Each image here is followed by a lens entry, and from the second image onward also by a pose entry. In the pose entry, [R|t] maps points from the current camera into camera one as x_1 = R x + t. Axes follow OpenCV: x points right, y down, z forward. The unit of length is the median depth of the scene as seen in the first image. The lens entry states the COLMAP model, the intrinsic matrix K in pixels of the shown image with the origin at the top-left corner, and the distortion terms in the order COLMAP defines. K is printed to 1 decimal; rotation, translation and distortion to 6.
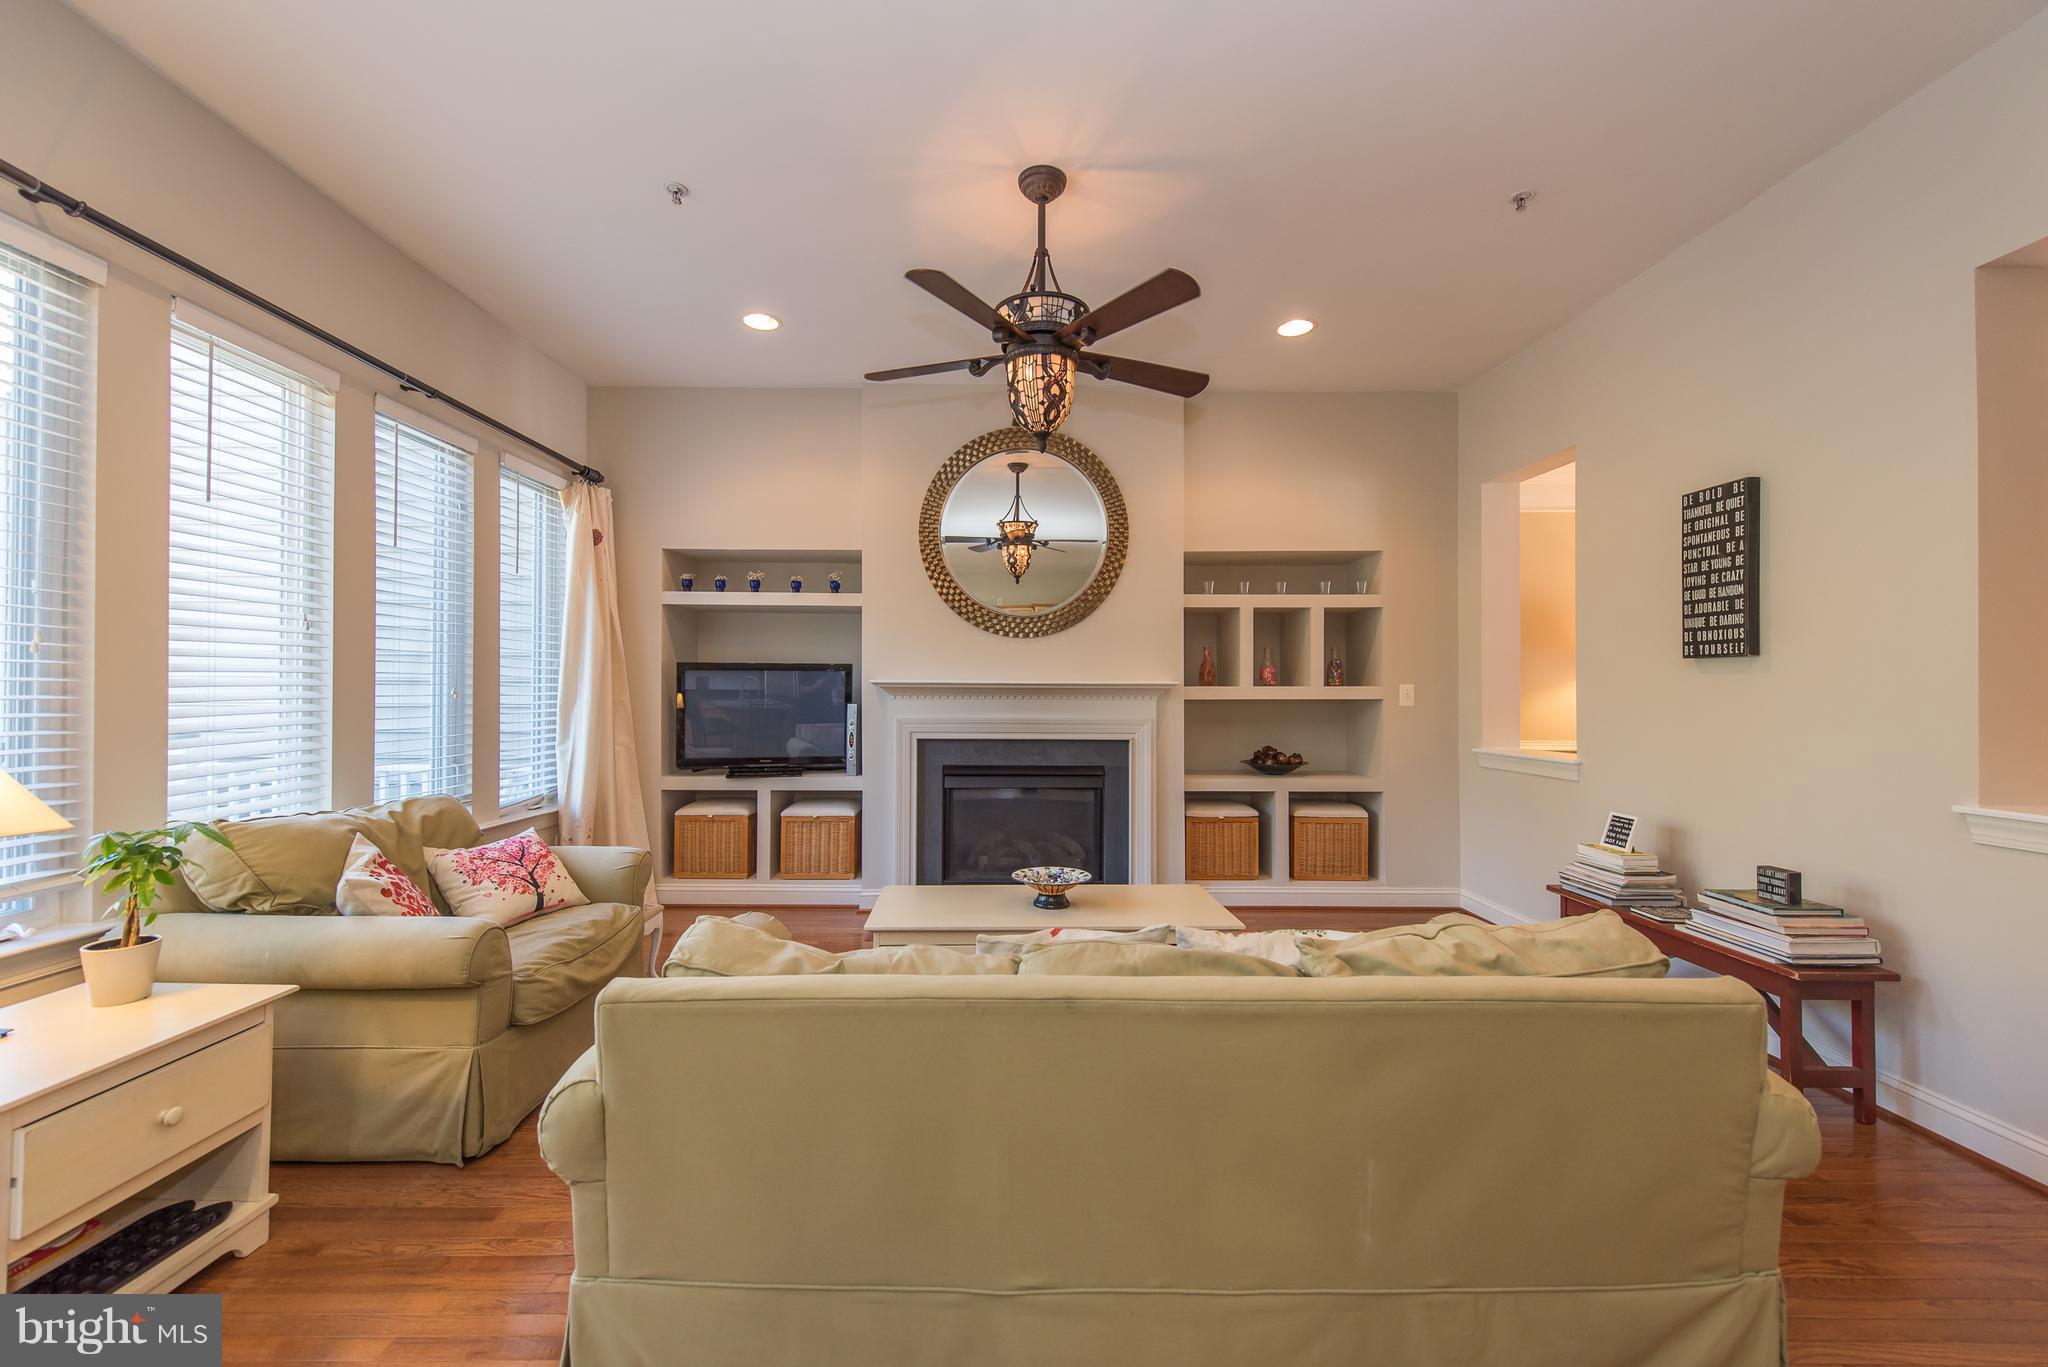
lens RADIAL K [[813.8, 0, 1006.9], [0, 813.8, 683.7], [0, 0, 1]] dist [0.012227, -0.000280]
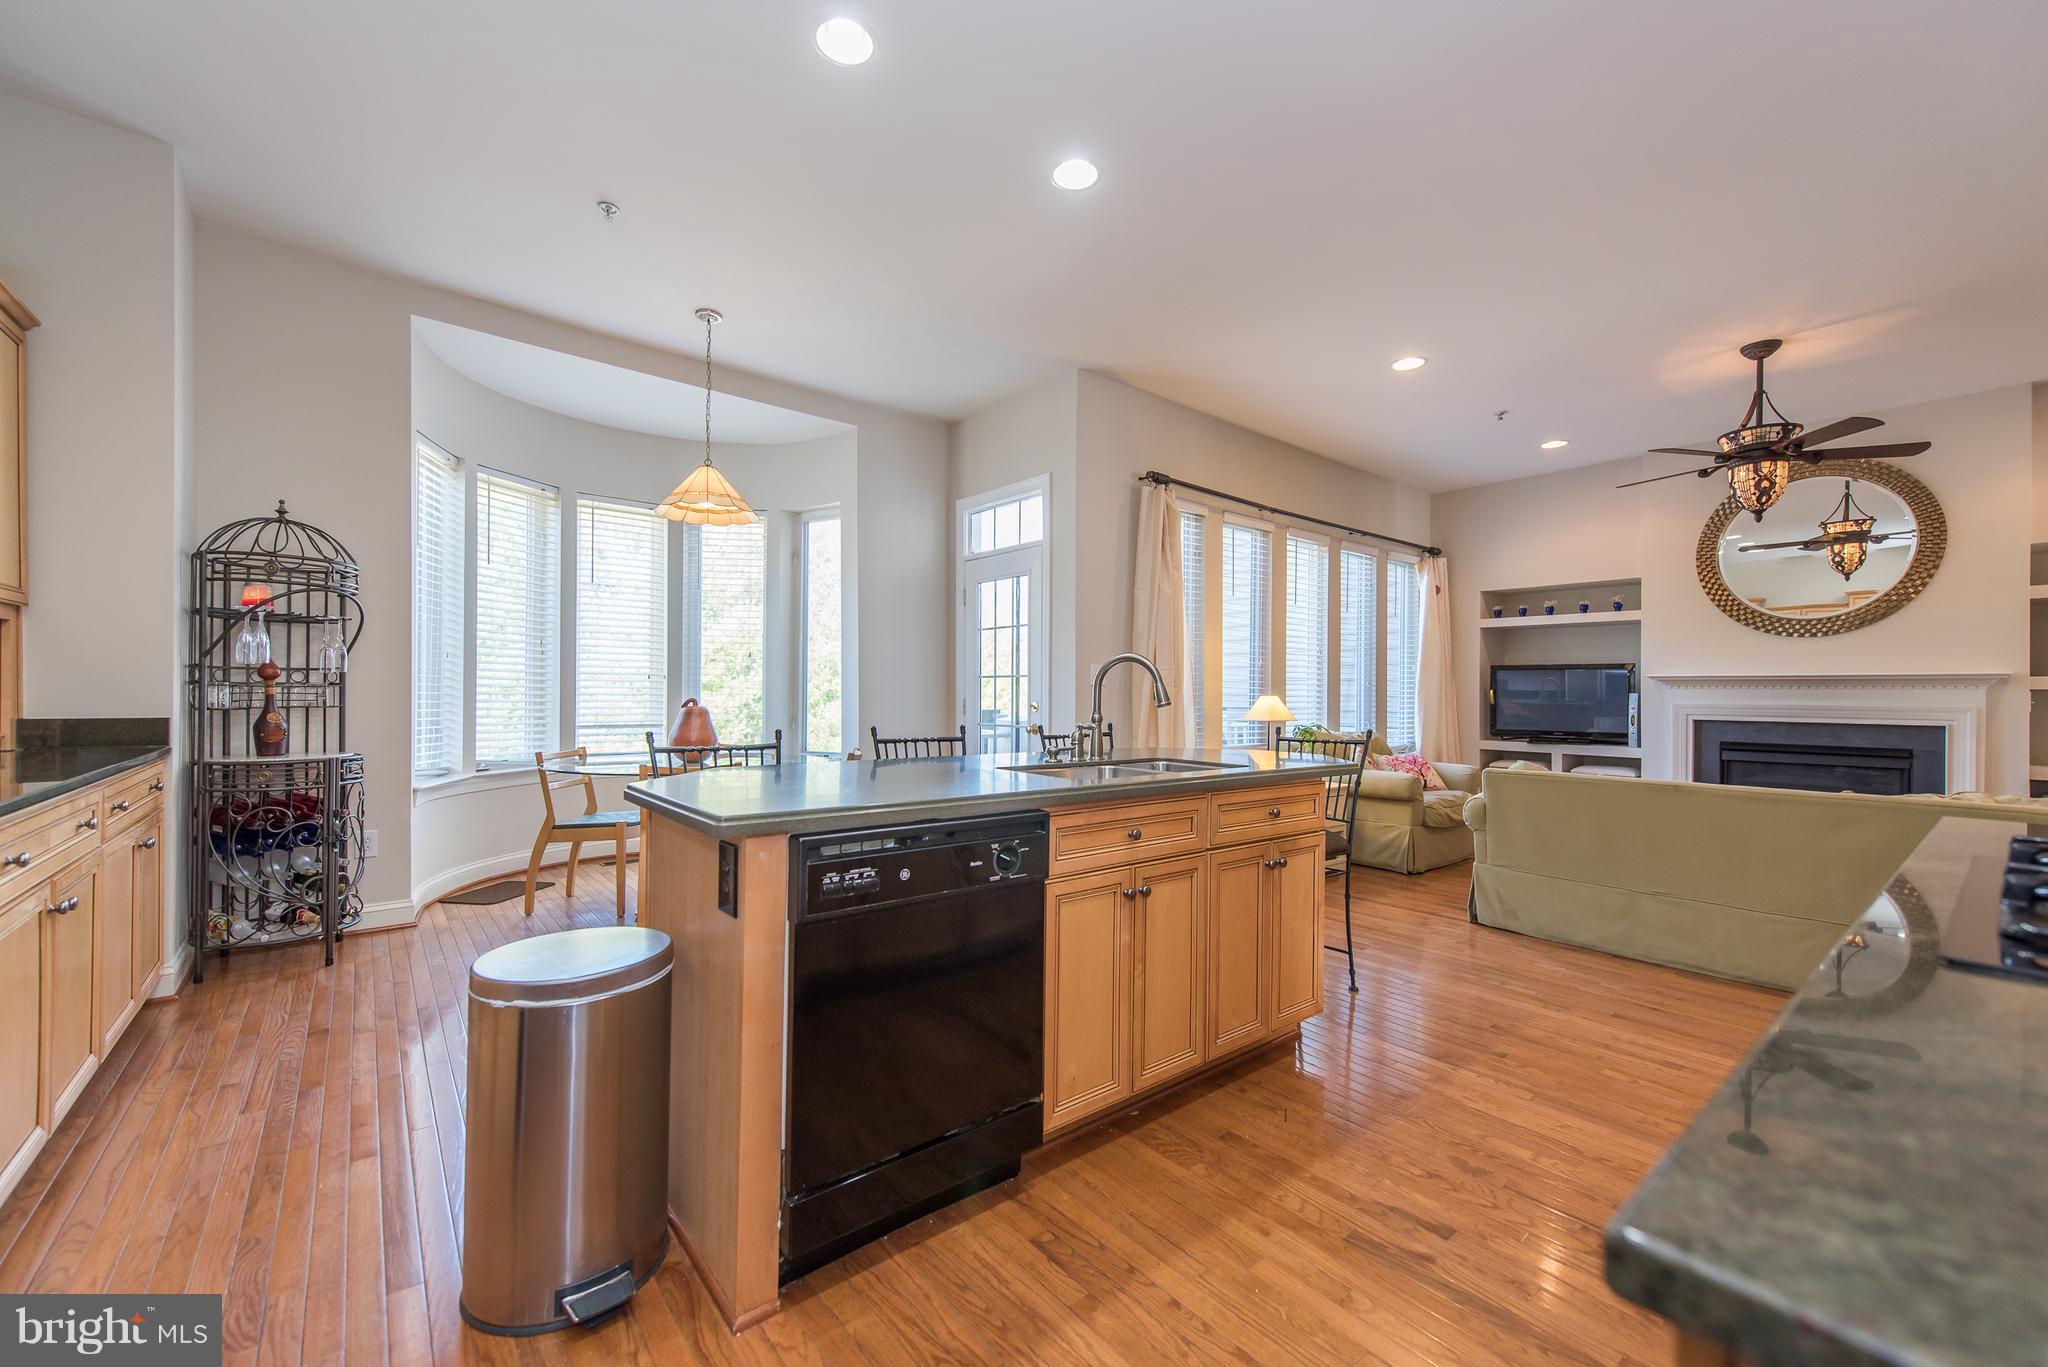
lens RADIAL K [[801.5, 0, 1024.0], [0, 801.5, 691.7], [0, 0, 1]] dist [0.012949, -0.000790]
pose [[0.630426, 0.000503, -0.776249, 0.217864], [0.000689, 0.999999, 0.001207, 0.021021], [0.776249, -0.001296, 0.630425, -0.639655]]
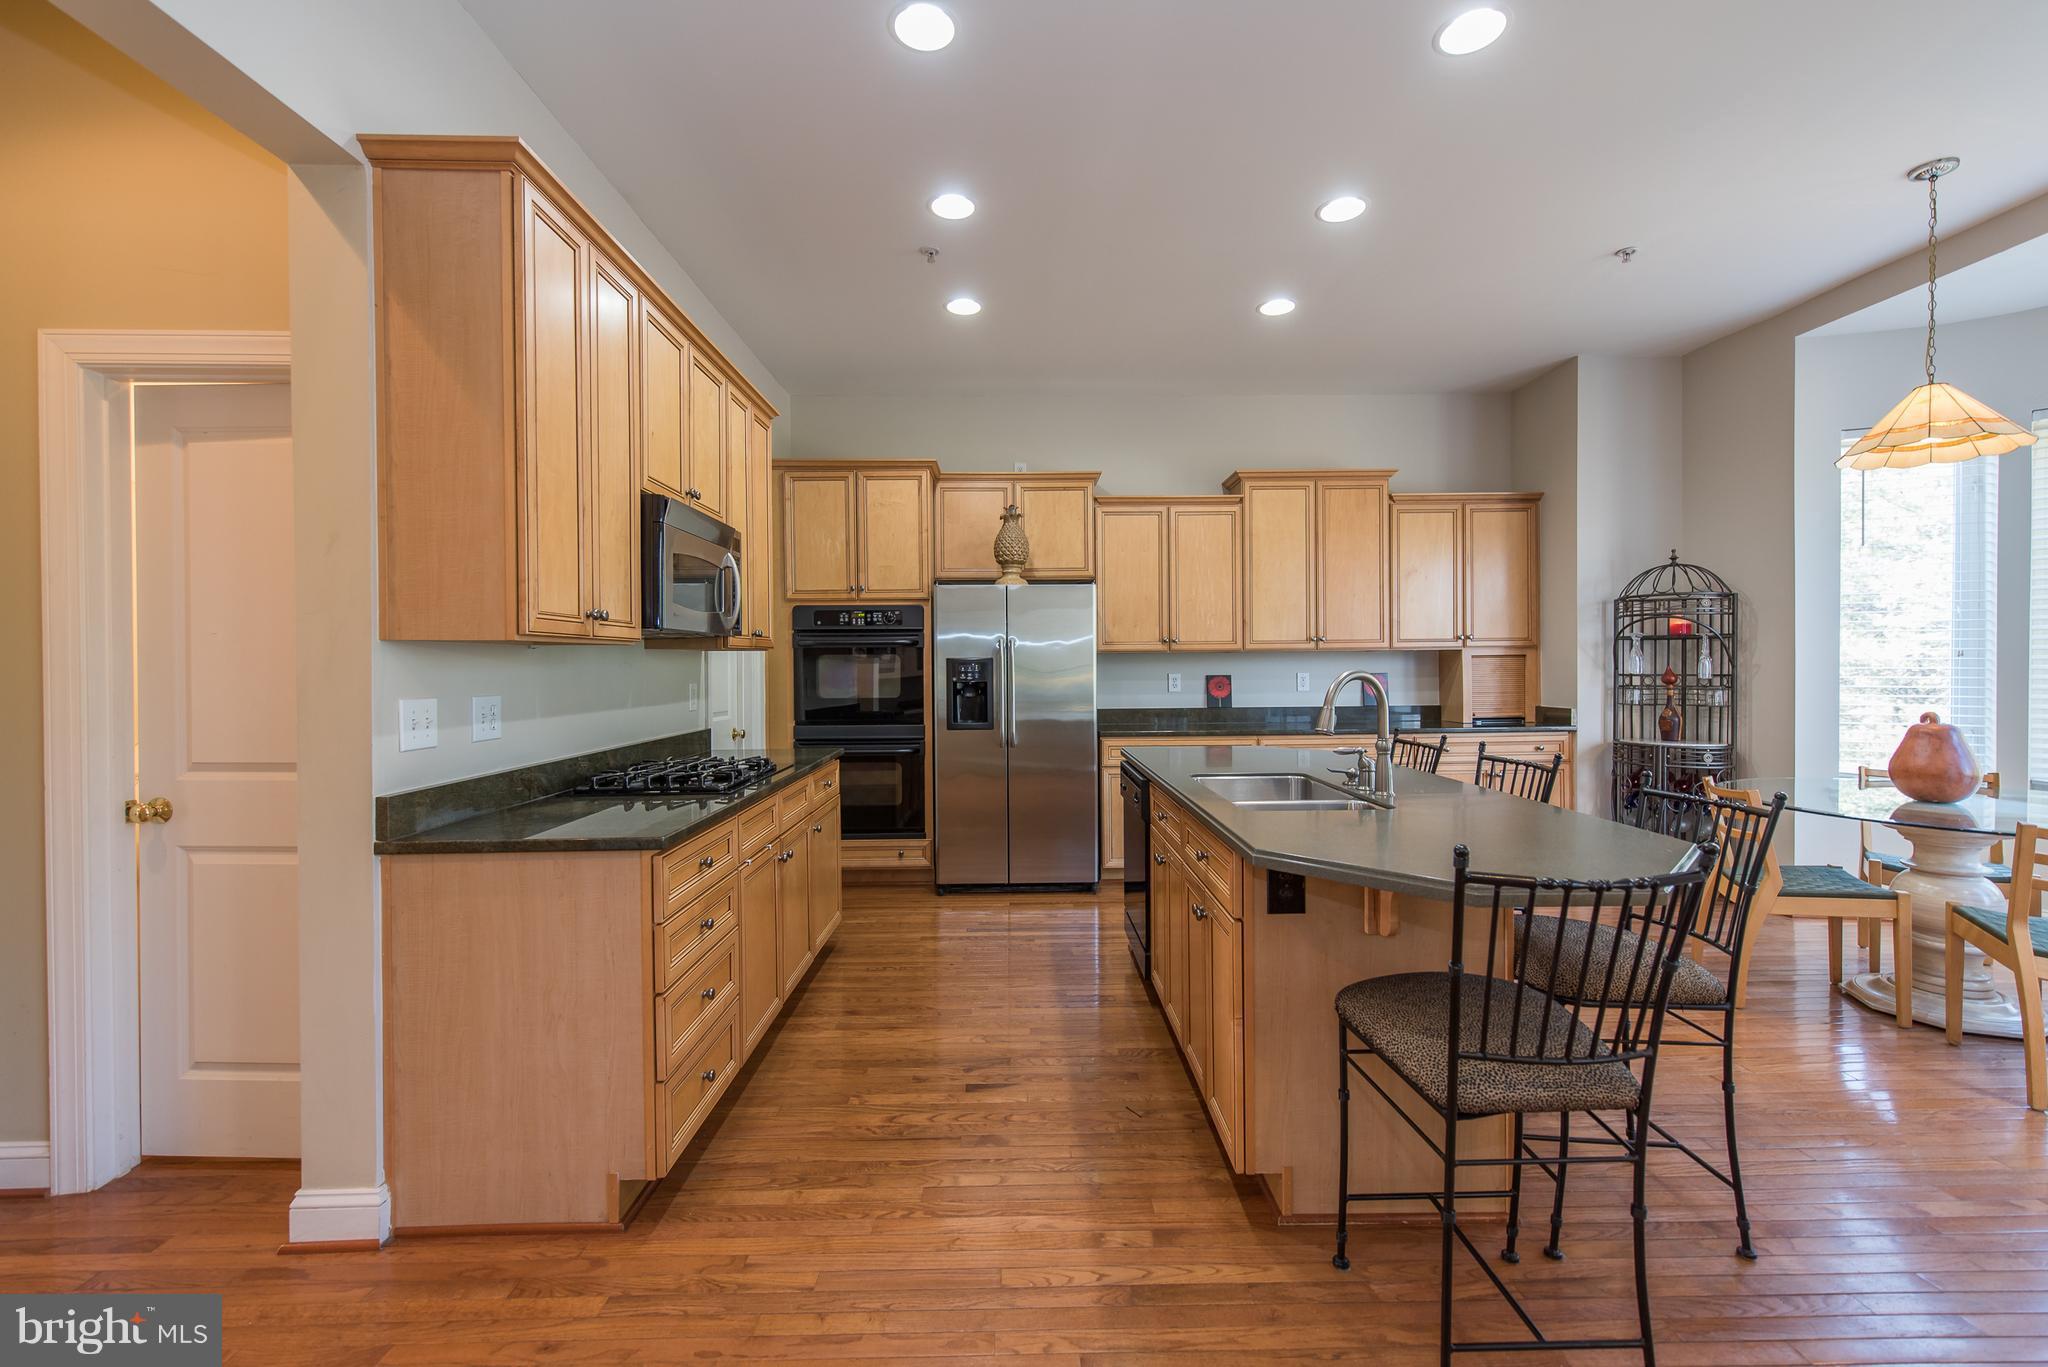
lens RADIAL K [[852.7, 0, 1028.1], [0, 852.7, 675.7], [0, 0, 1]] dist [0.020415, -0.000418]
pose [[-0.999872, 0.005223, -0.015131, 0.021989], [0.005228, 0.999986, -0.000313, -0.003119], [0.015130, -0.000392, -0.999885, 0.306778]]
